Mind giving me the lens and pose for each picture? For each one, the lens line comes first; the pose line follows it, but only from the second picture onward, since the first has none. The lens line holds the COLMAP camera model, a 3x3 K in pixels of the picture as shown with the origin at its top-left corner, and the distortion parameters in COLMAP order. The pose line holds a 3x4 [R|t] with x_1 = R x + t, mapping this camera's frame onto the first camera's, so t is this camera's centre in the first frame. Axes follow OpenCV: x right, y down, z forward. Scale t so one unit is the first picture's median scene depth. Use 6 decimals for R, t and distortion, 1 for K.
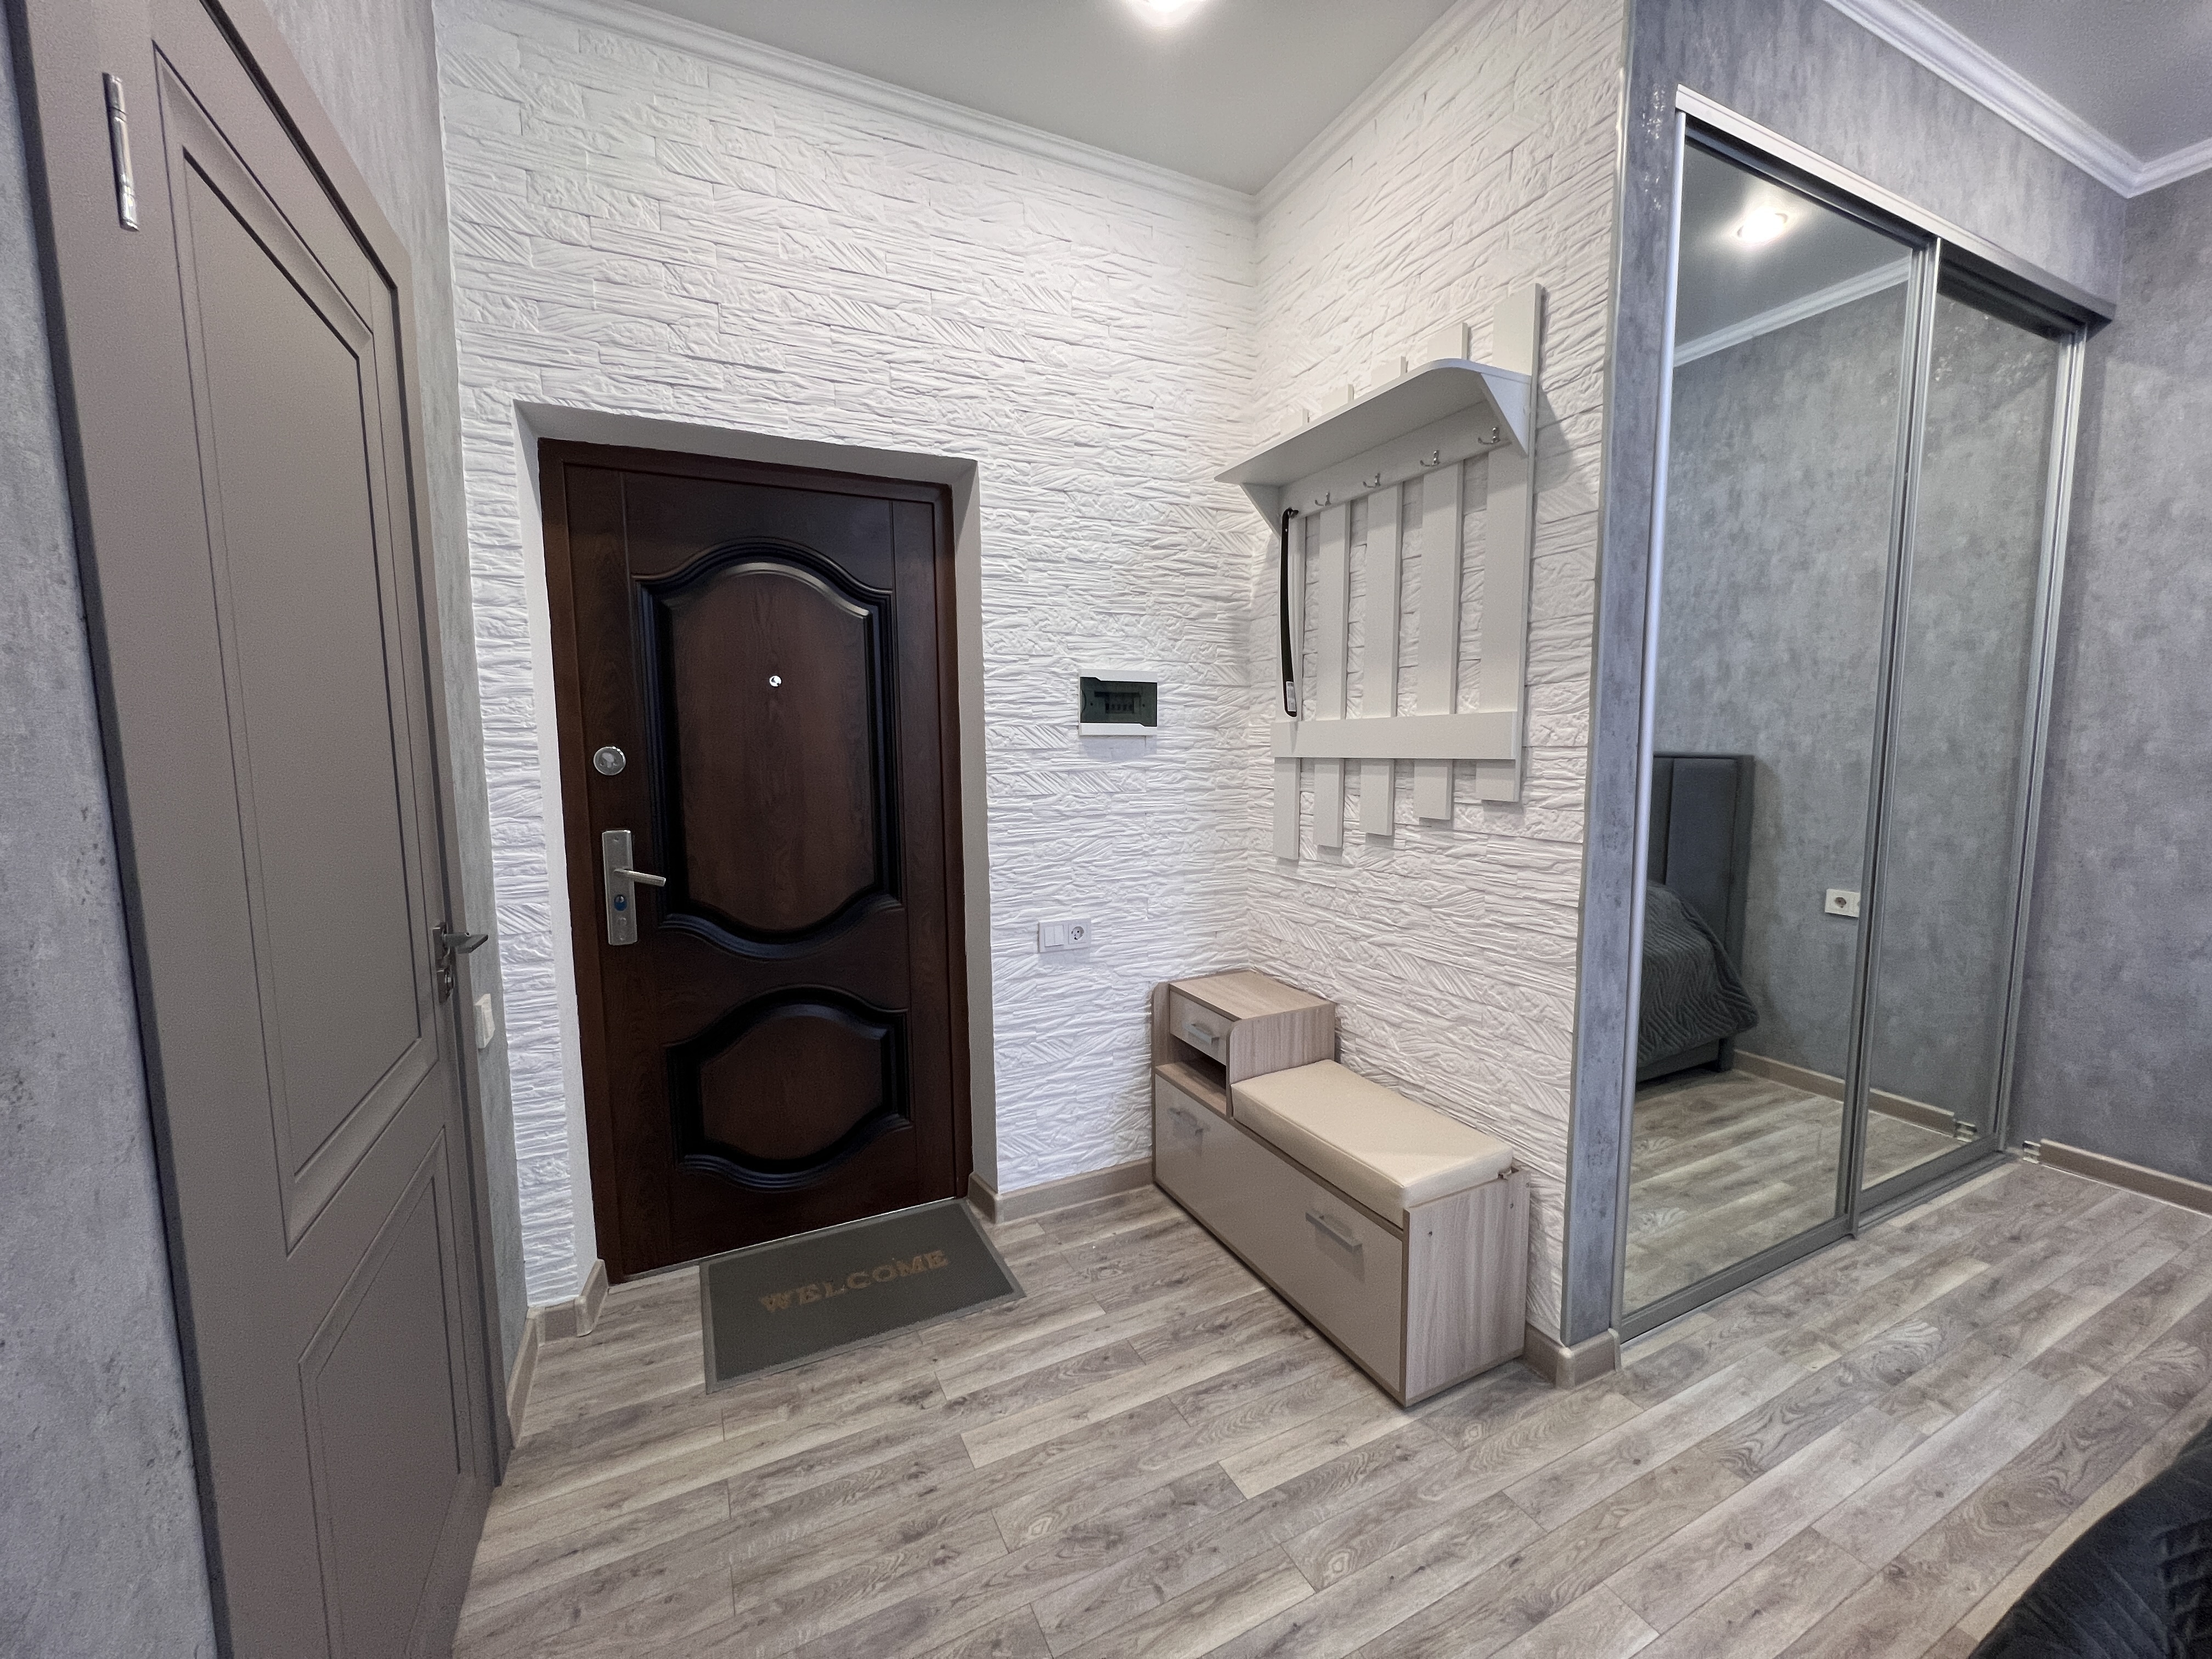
lens RADIAL K [[885.7, 0, 1097.6], [0, 885.7, 824.9], [0, 0, 1]] dist [0.003120, 0.000818]
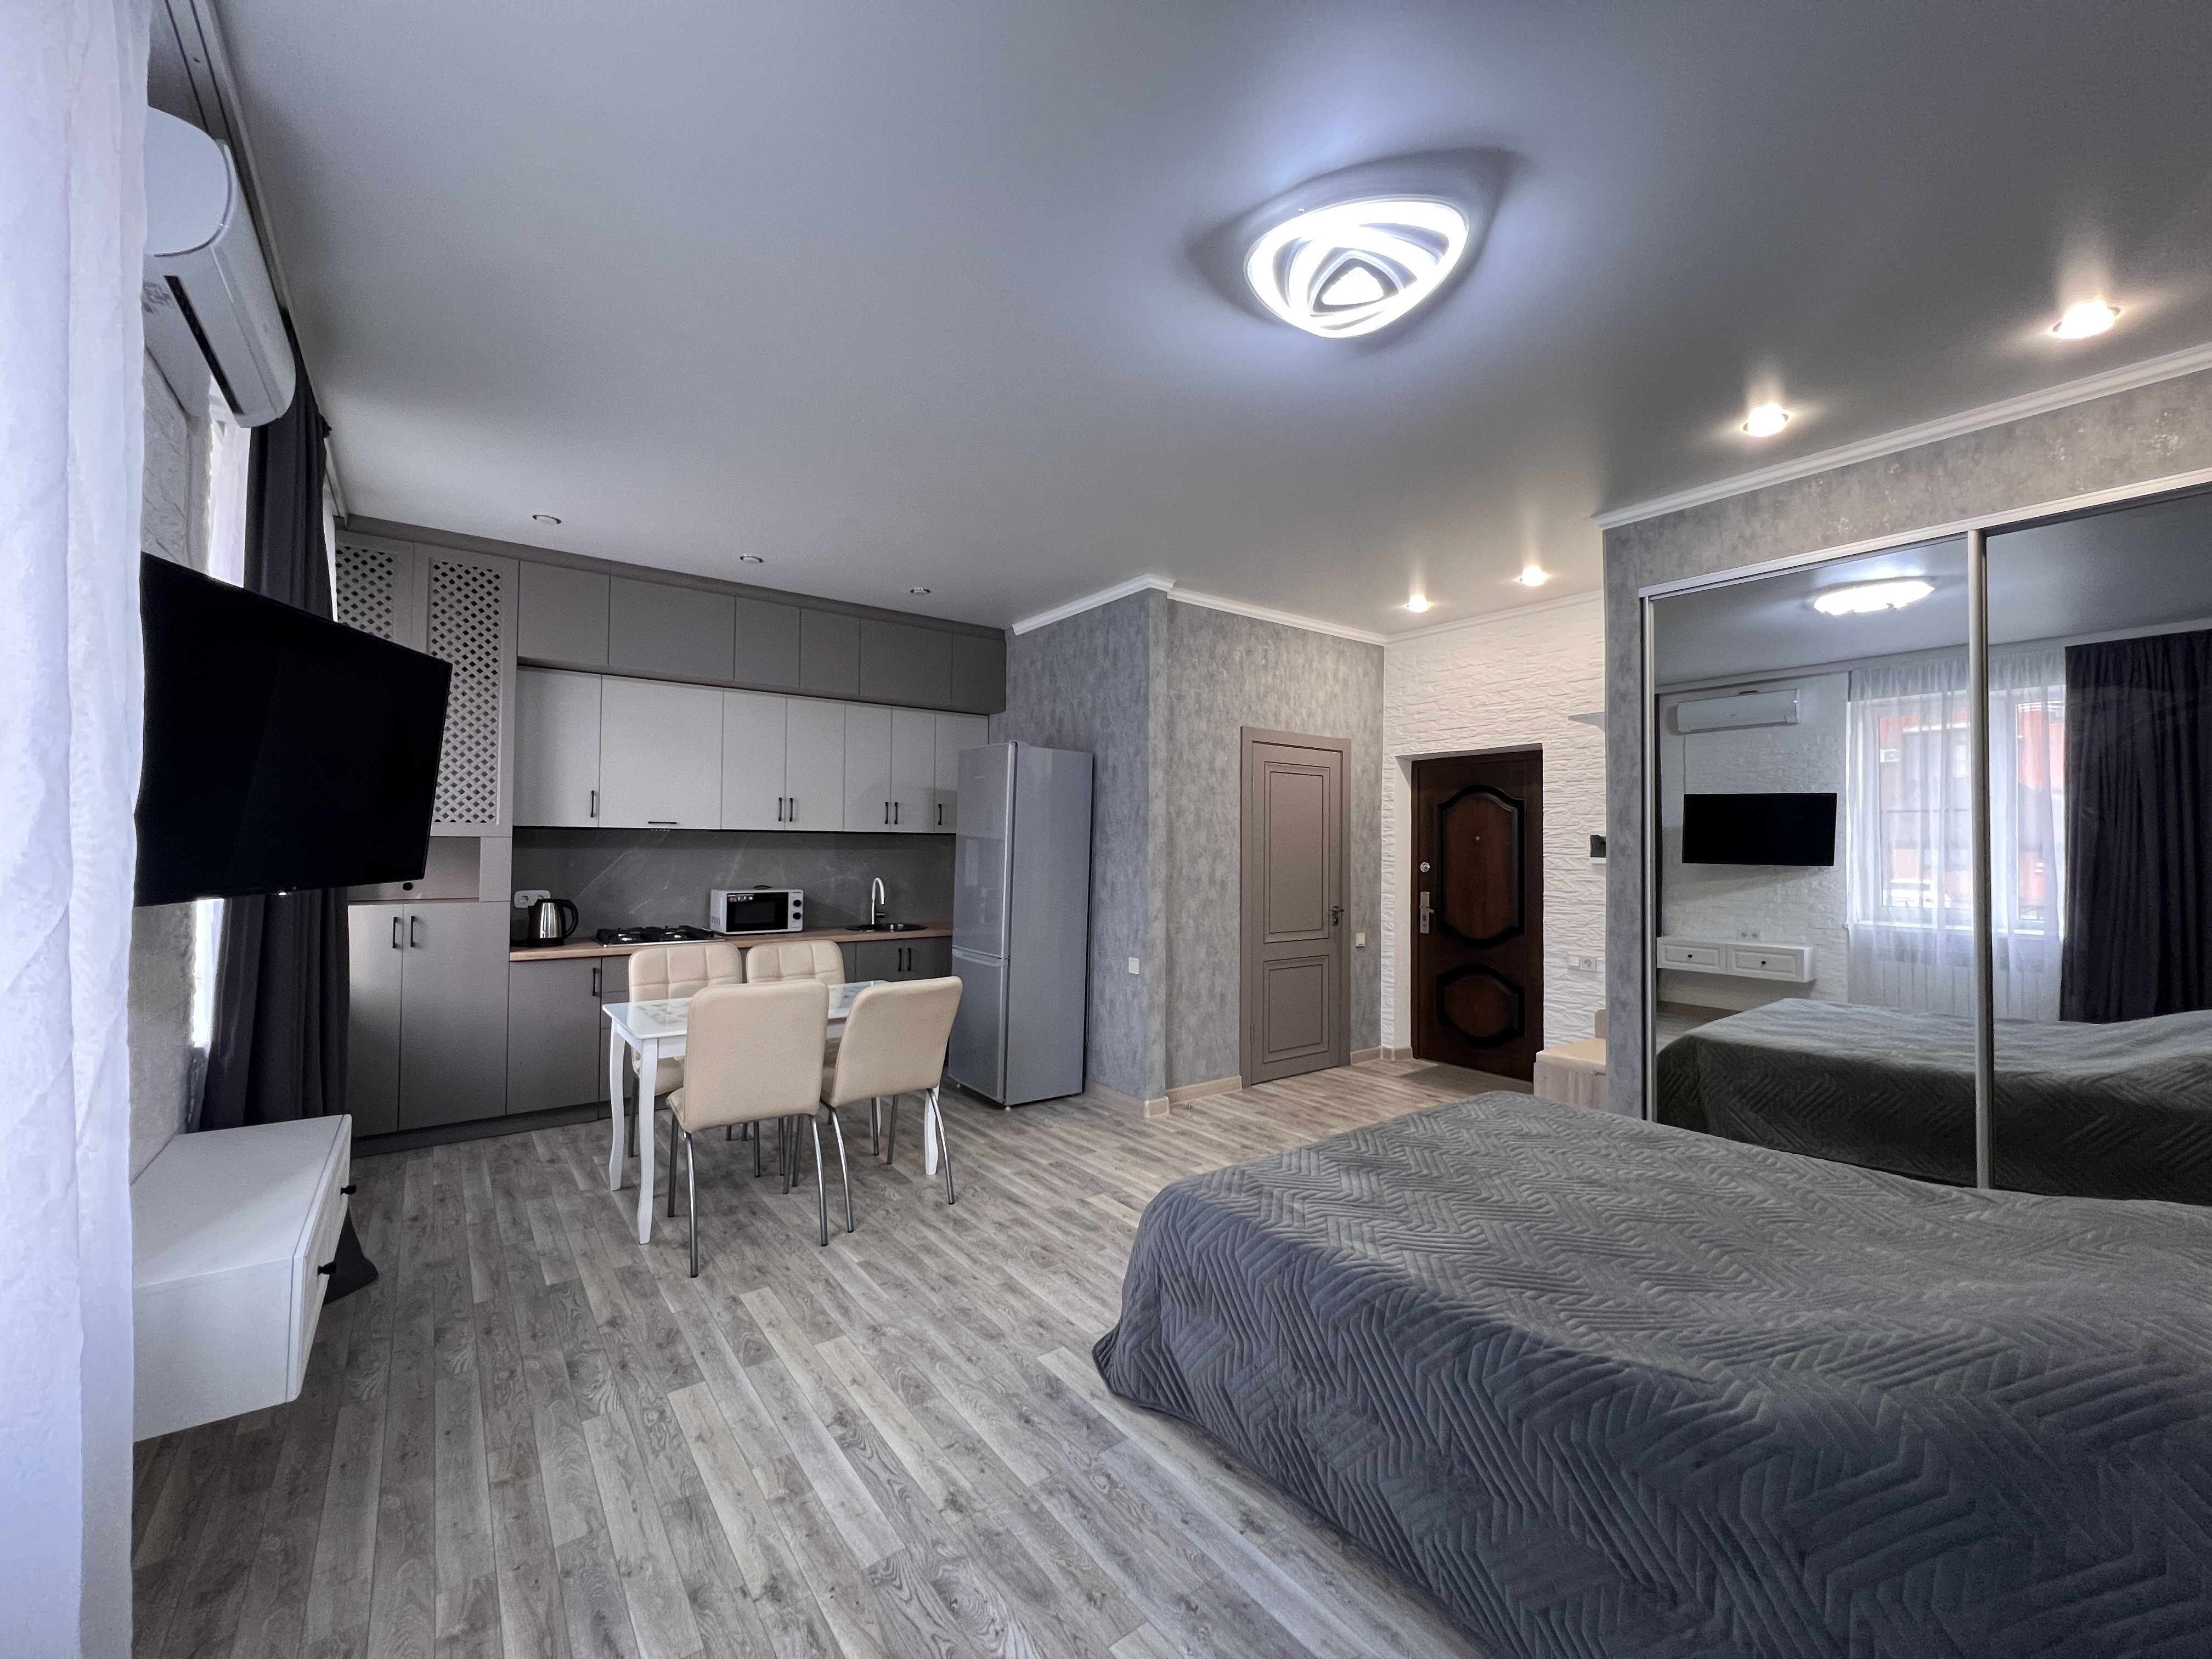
lens RADIAL K [[885.7, 0, 1103.0], [0, 885.7, 822.9], [0, 0, 1]] dist [0.003120, 0.000818]
pose [[0.193841, -0.014702, -0.980923, 1.858325], [-0.106618, 0.993650, -0.035962, -0.002079], [0.975222, 0.111555, 0.191043, -0.512094]]
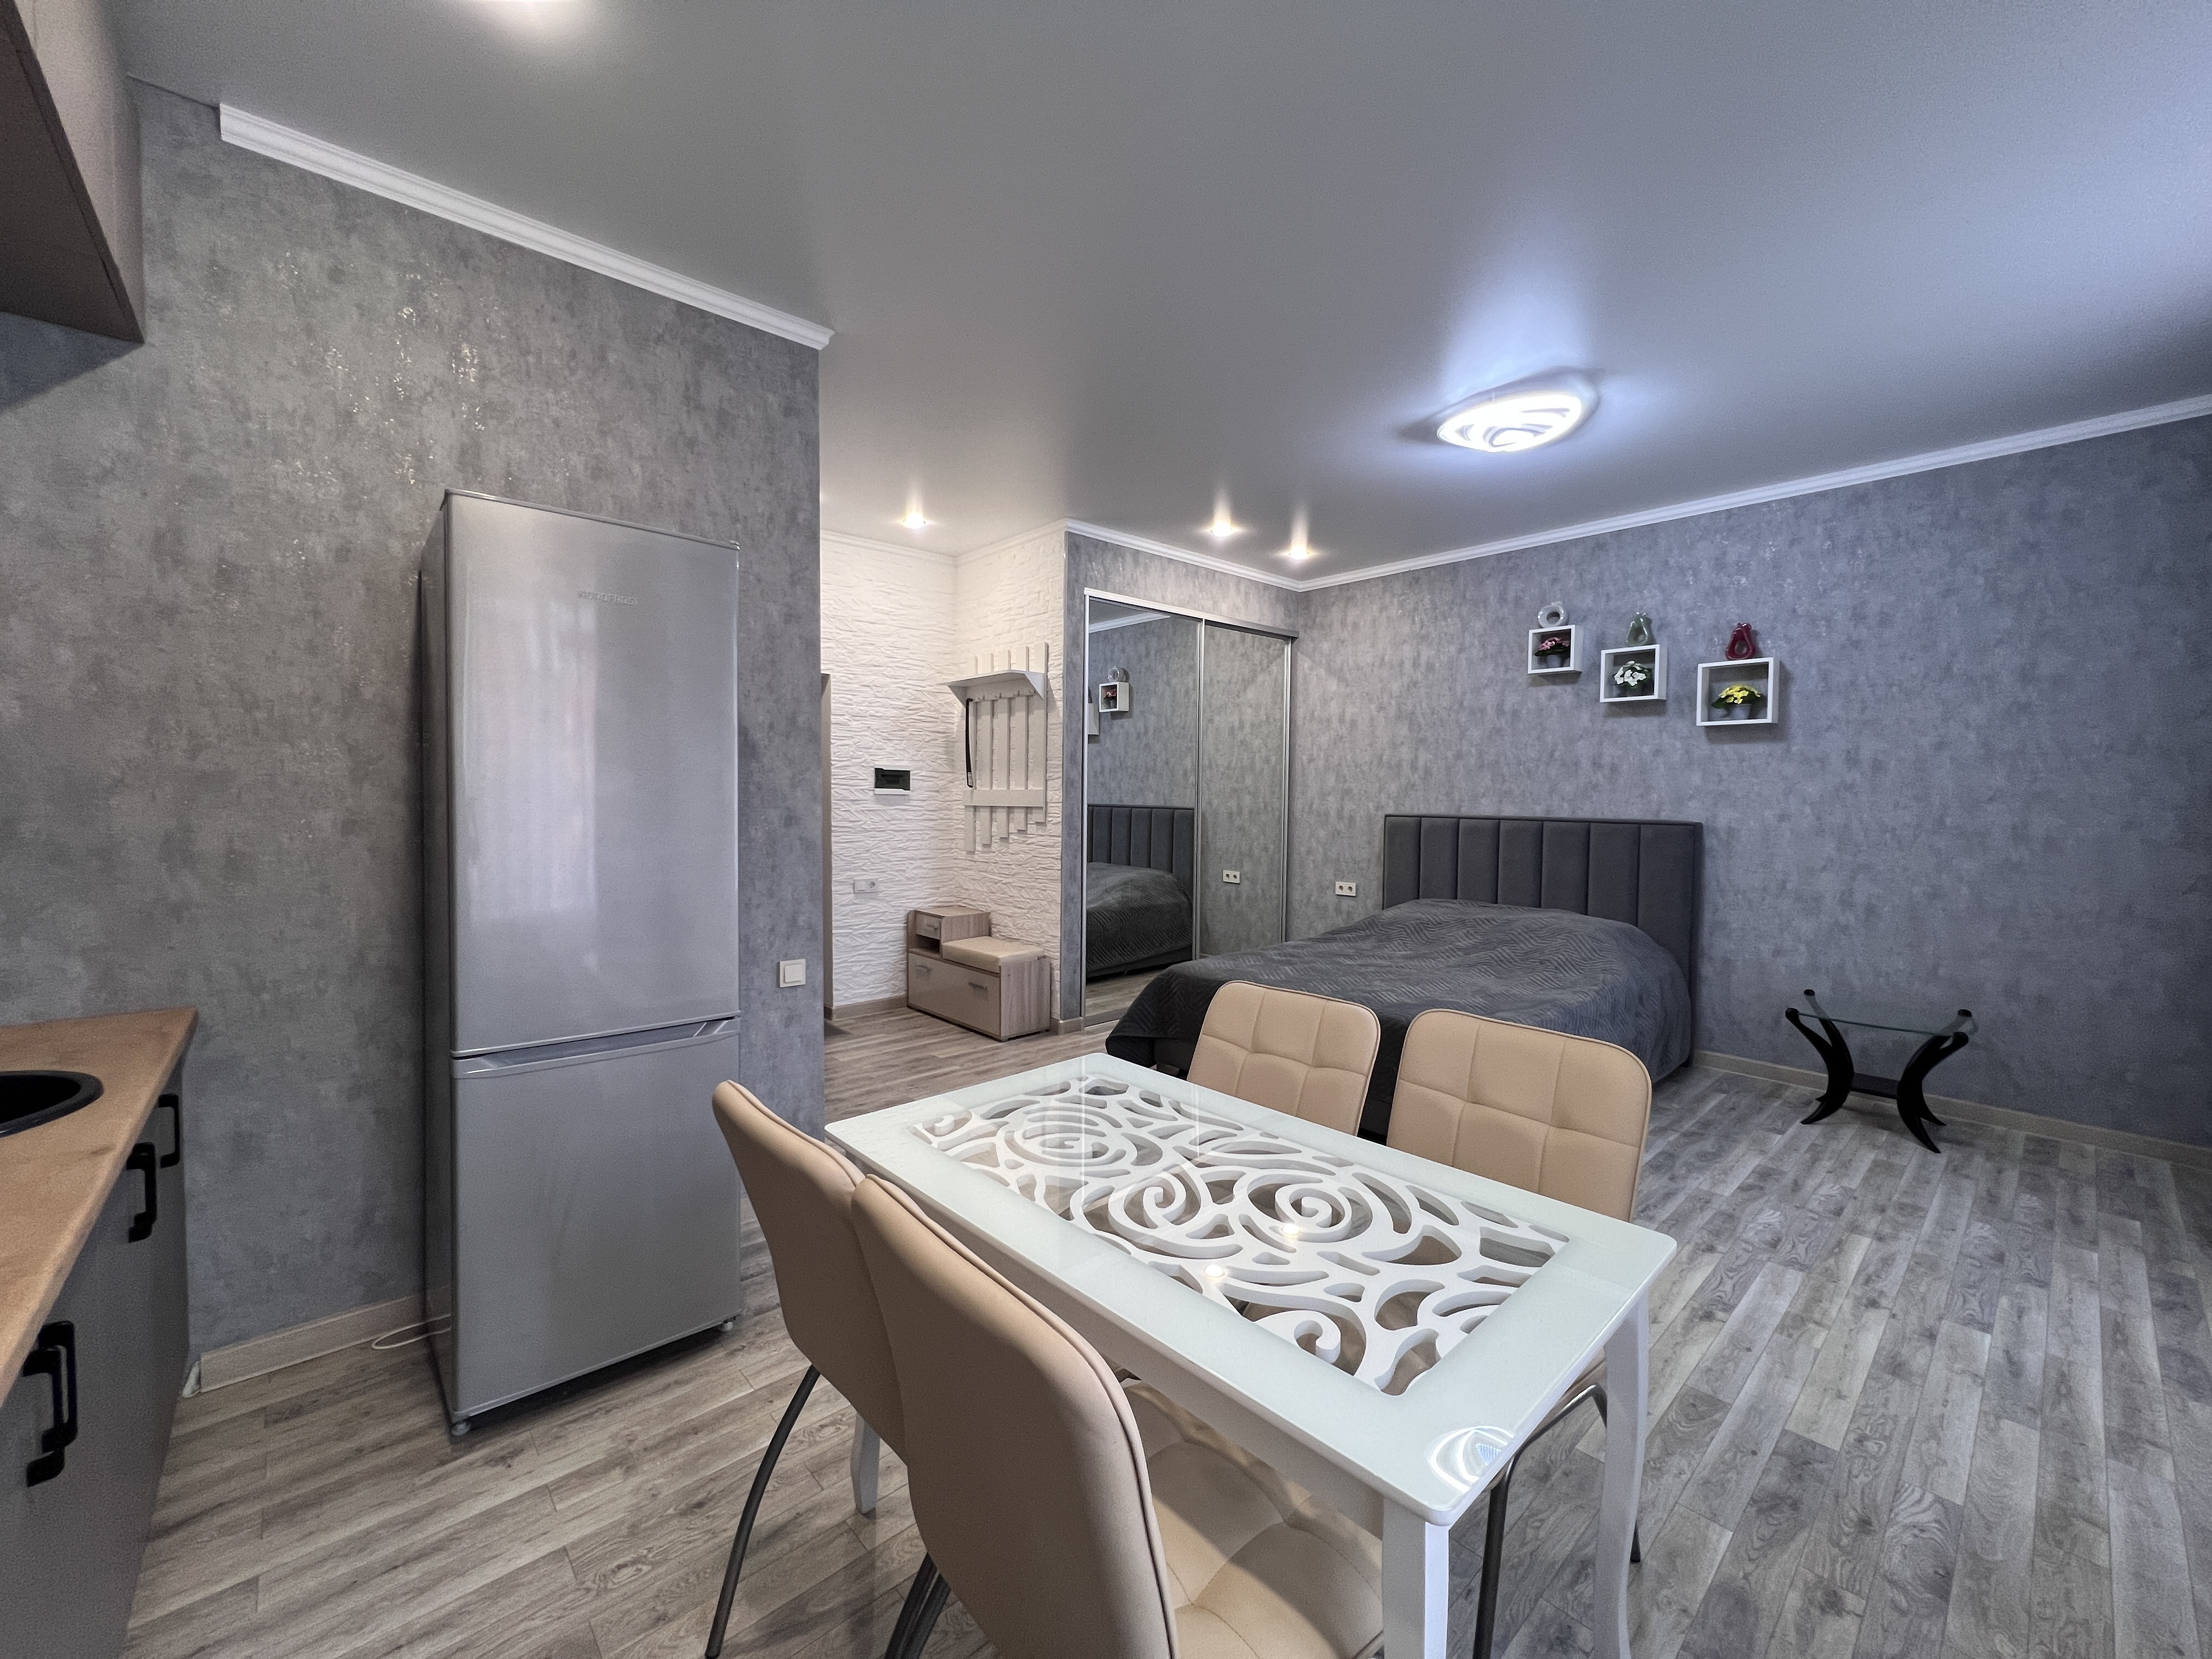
lens RADIAL K [[885.7, 0, 1108.4], [0, 885.7, 823.9], [0, 0, 1]] dist [0.003120, 0.000818]
pose [[0.958483, 0.008075, 0.285036, -0.094546], [0.008437, 0.998358, -0.056653, 0.109432], [-0.285025, 0.056706, 0.956841, -1.350144]]
